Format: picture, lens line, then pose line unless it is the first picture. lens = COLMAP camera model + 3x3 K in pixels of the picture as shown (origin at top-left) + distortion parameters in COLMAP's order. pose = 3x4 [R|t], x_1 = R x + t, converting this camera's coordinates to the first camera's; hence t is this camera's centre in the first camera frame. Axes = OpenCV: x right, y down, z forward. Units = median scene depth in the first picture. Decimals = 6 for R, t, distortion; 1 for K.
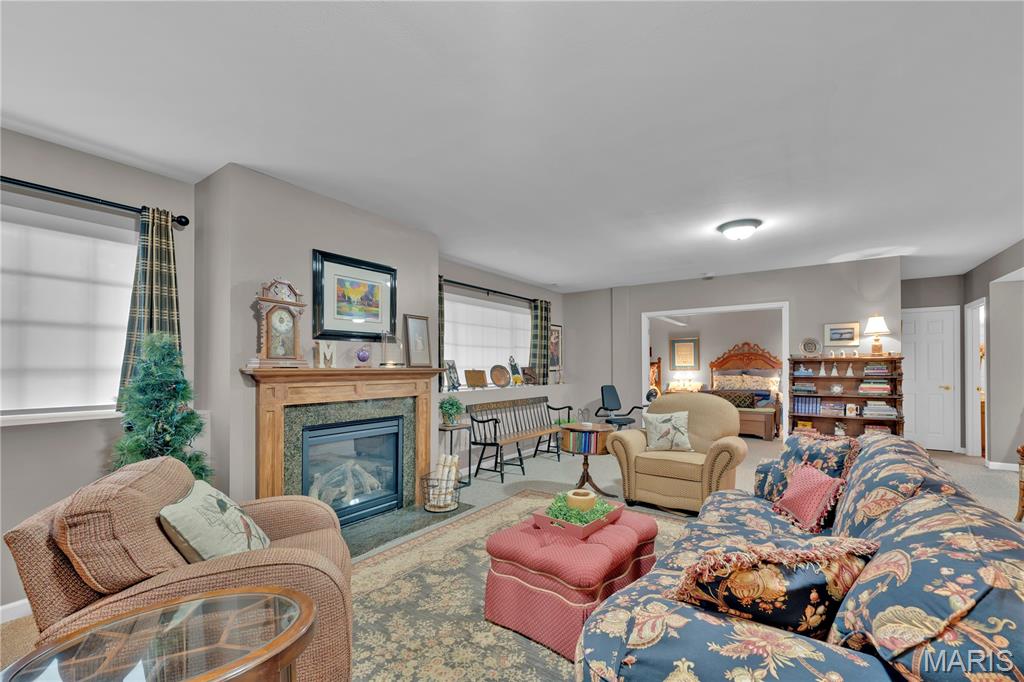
lens RADIAL K [[426.9, 0, 514.9], [0, 426.9, 362.5], [0, 0, 1]] dist [0.000654, 0.000282]
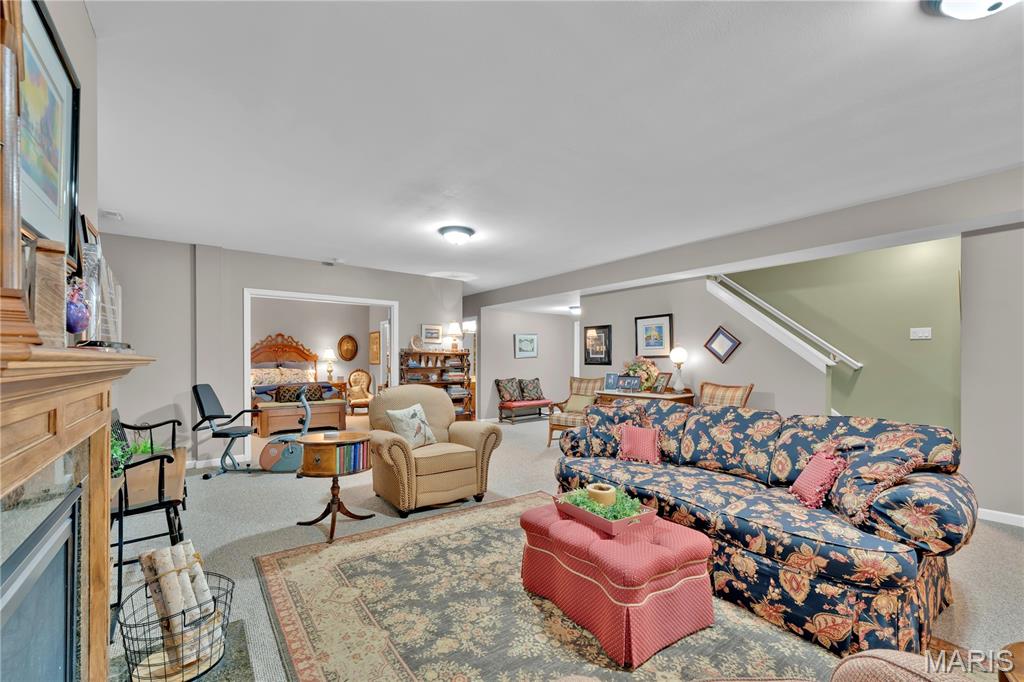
lens RADIAL K [[420.0, 0, 514.0], [0, 420.0, 369.1], [0, 0, 1]] dist [-0.036715, 0.000023]
pose [[0.301969, -0.013968, 0.953215, -0.355386], [-0.015231, 0.999694, 0.019474, 0.011277], [-0.953196, -0.020400, 0.301664, 0.410676]]
